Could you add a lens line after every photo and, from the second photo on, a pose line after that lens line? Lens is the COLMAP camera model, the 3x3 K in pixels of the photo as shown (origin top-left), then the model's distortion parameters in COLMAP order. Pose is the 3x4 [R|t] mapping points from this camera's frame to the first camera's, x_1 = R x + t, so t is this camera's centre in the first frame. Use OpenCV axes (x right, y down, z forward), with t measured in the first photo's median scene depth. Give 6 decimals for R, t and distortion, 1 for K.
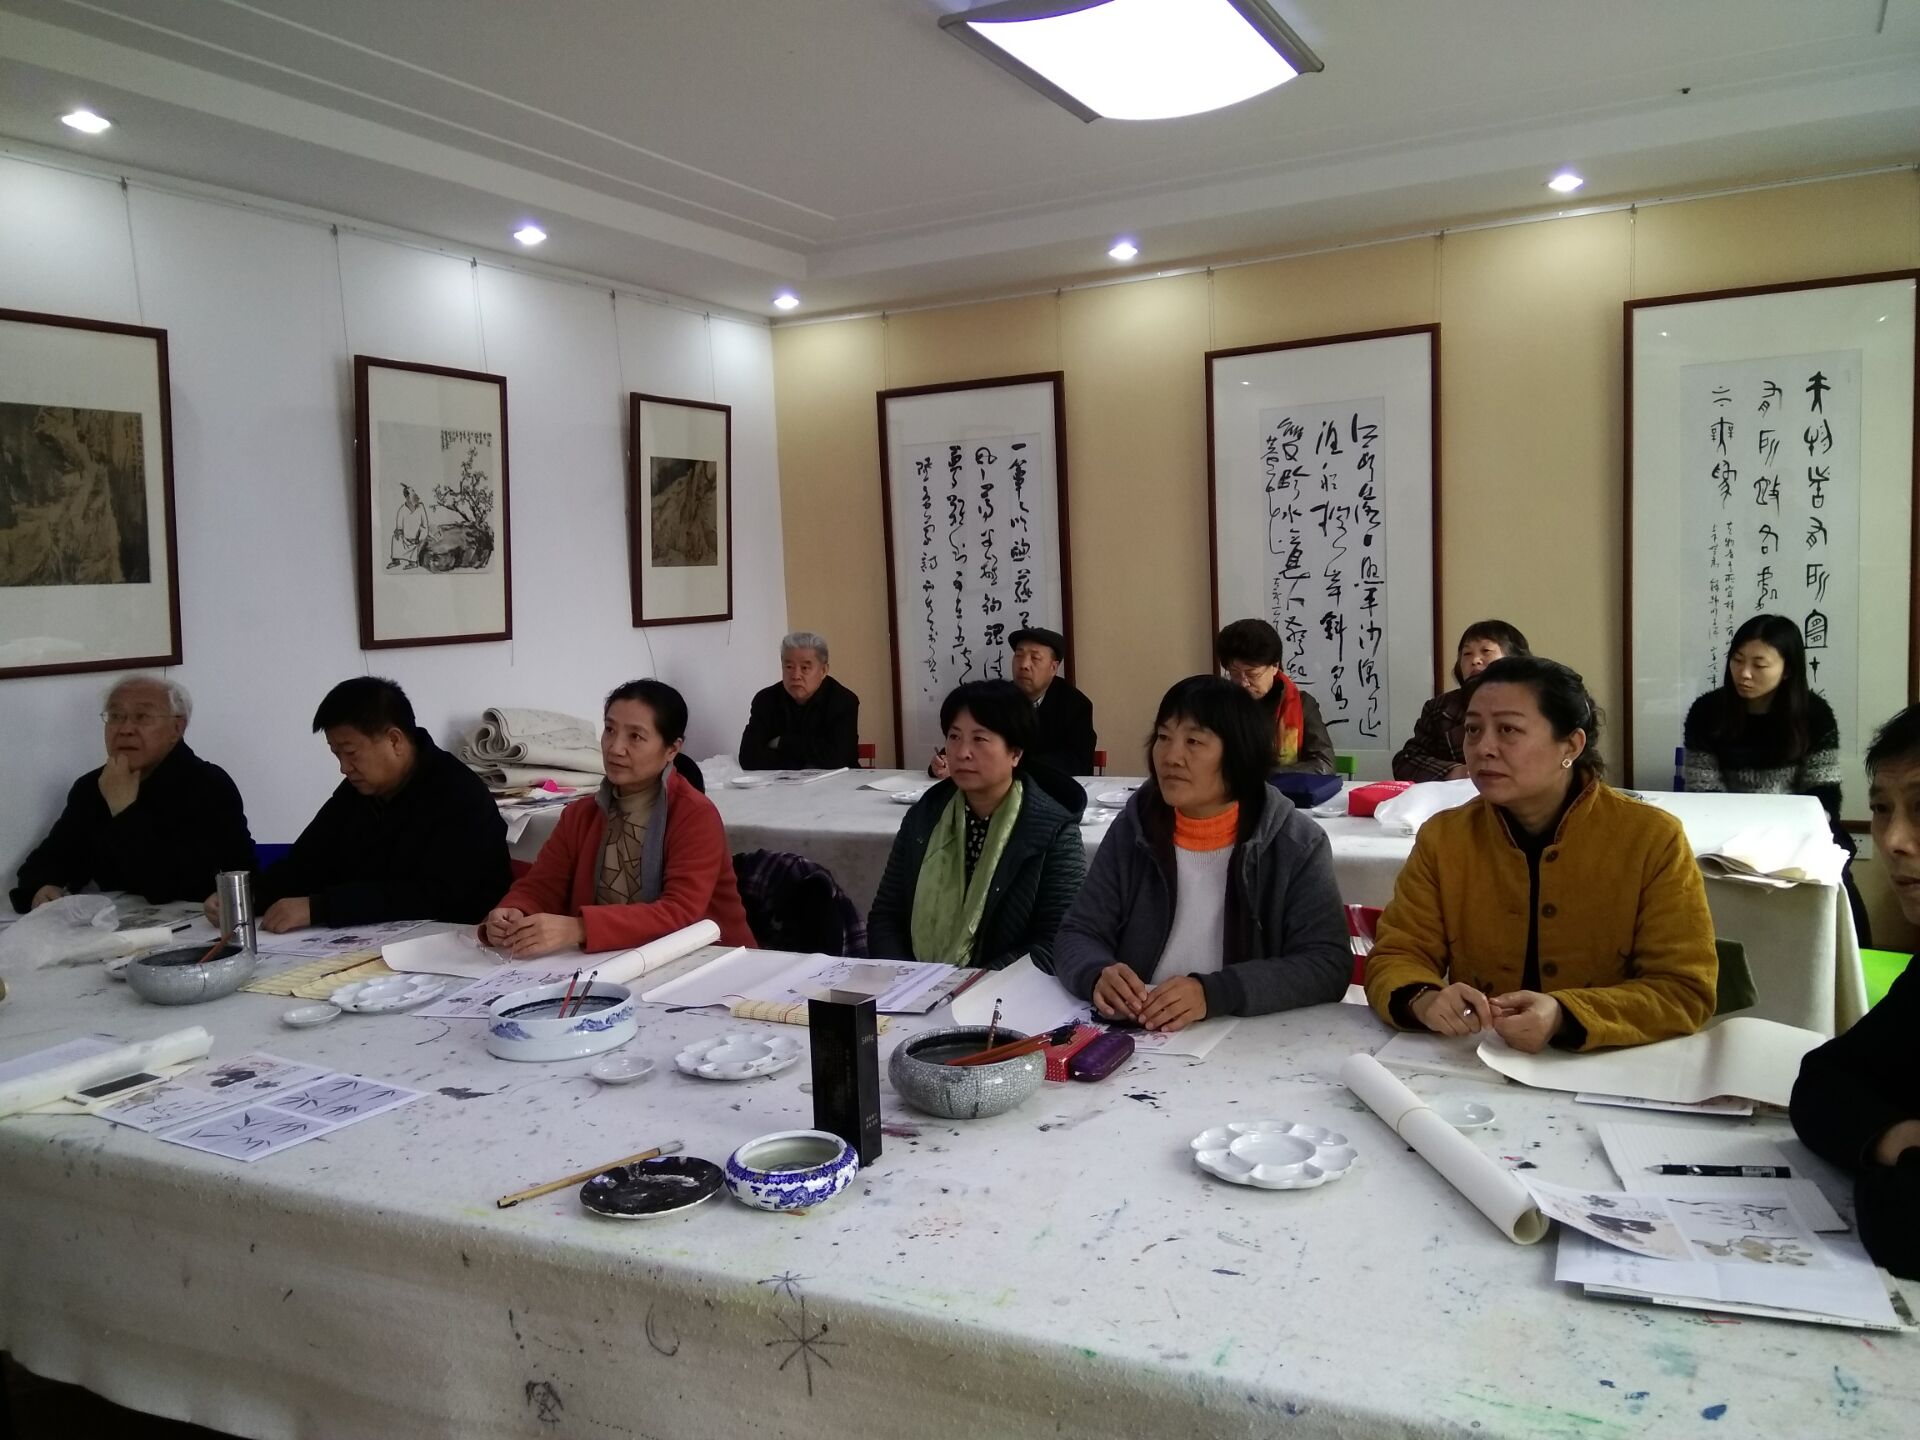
lens RADIAL K [[1513.5, 0, 960.0], [0, 1513.5, 720.0], [0, 0, 1]] dist [0.044191, -0.000835]
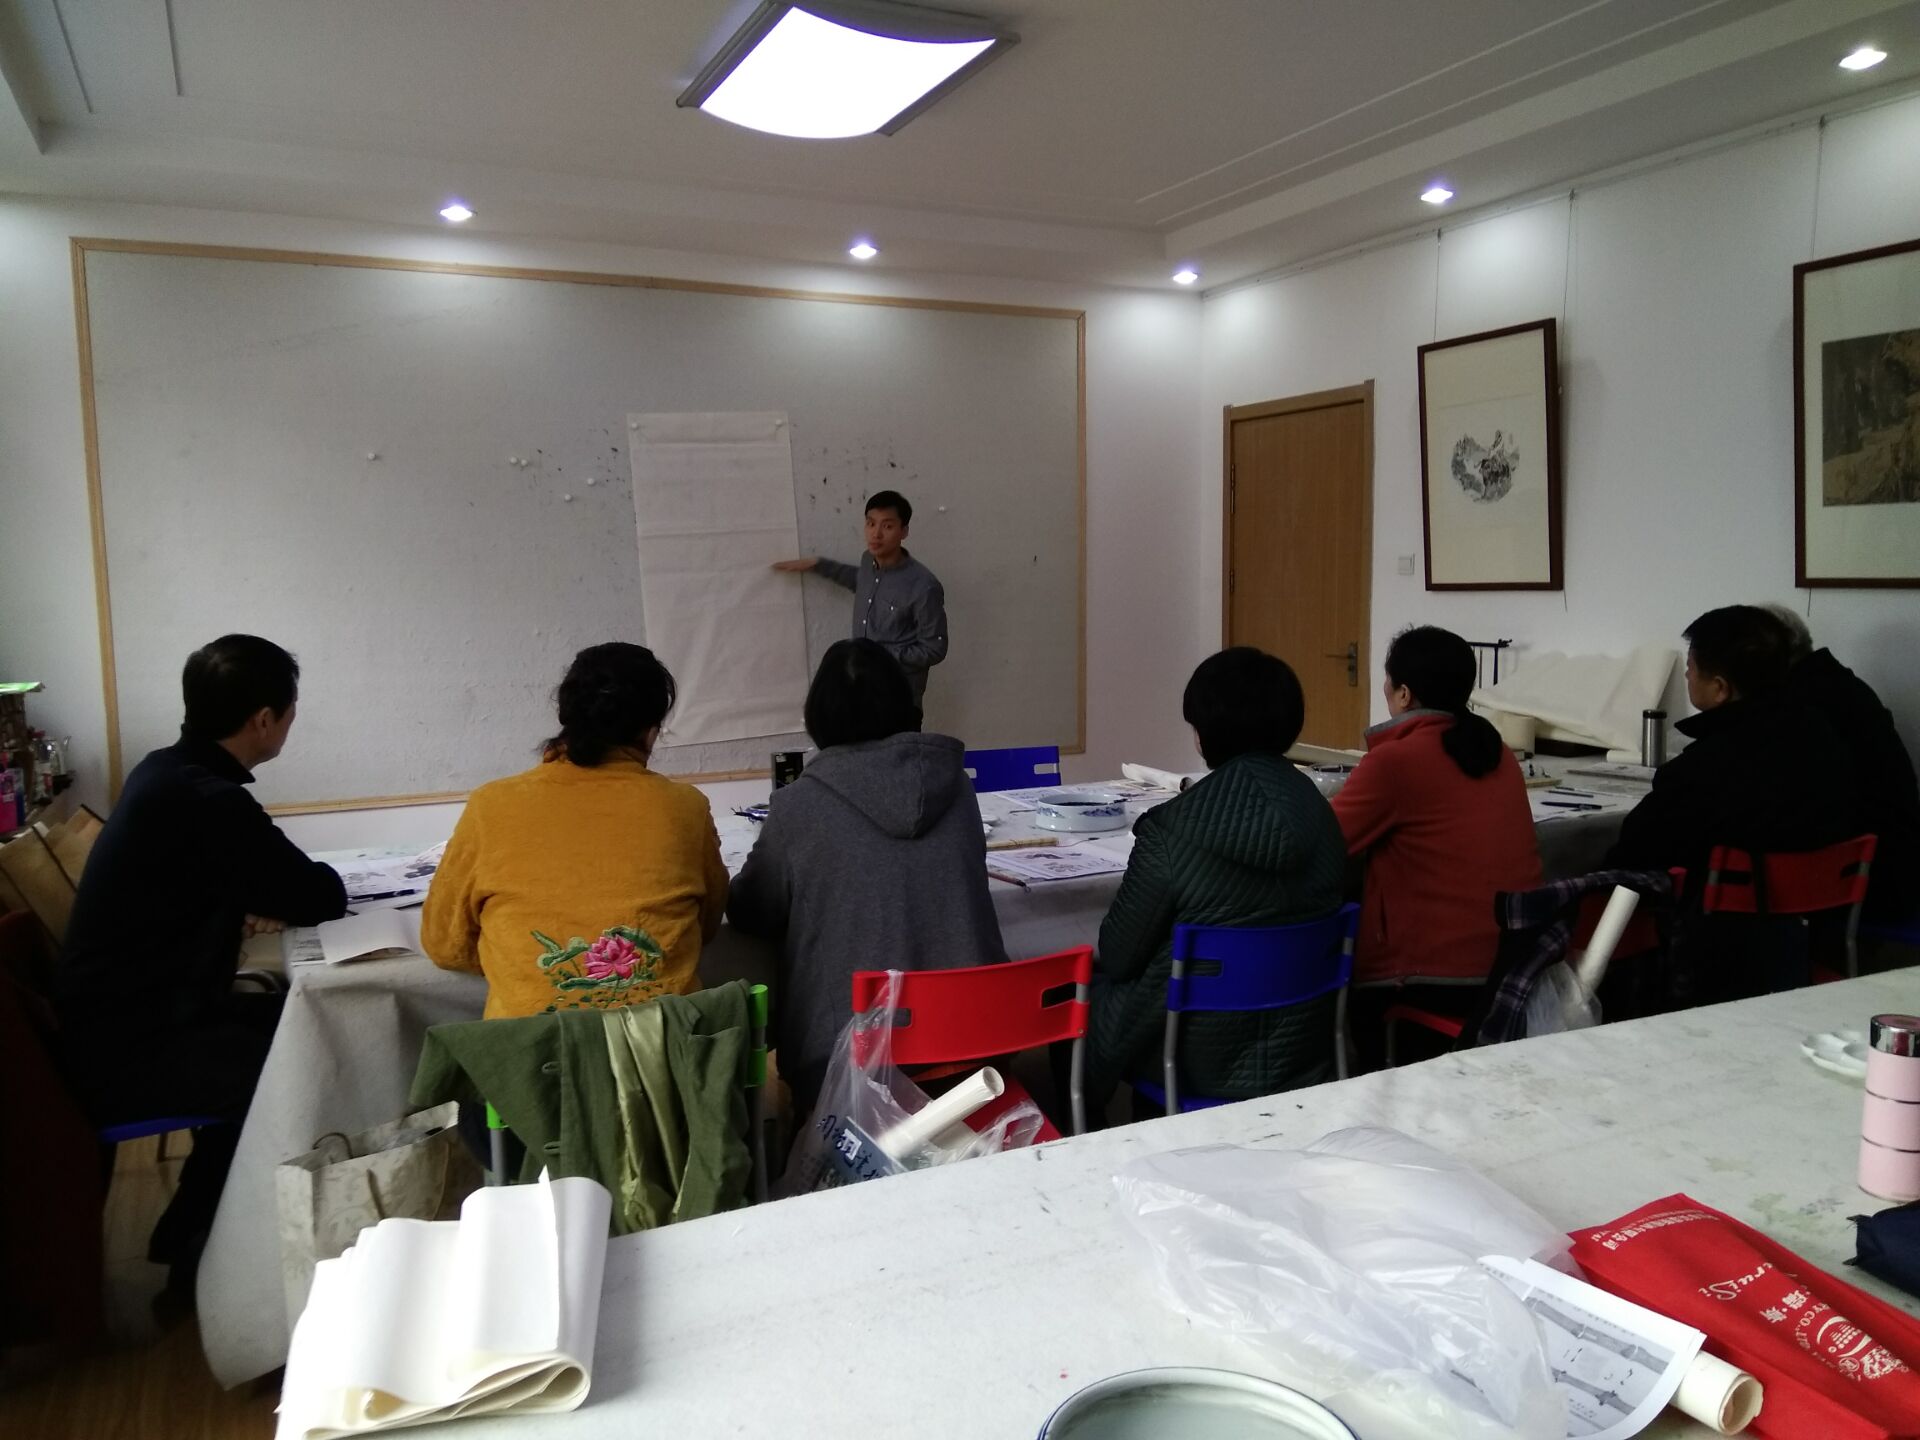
lens RADIAL K [[1513.5, 0, 960.0], [0, 1513.5, 720.0], [0, 0, 1]] dist [0.044191, -0.000835]
pose [[-0.590282, 0.153167, -0.792532, 2.280252], [-0.012156, 0.980034, 0.198458, -0.502897], [0.807106, 0.126780, -0.576634, 3.892131]]
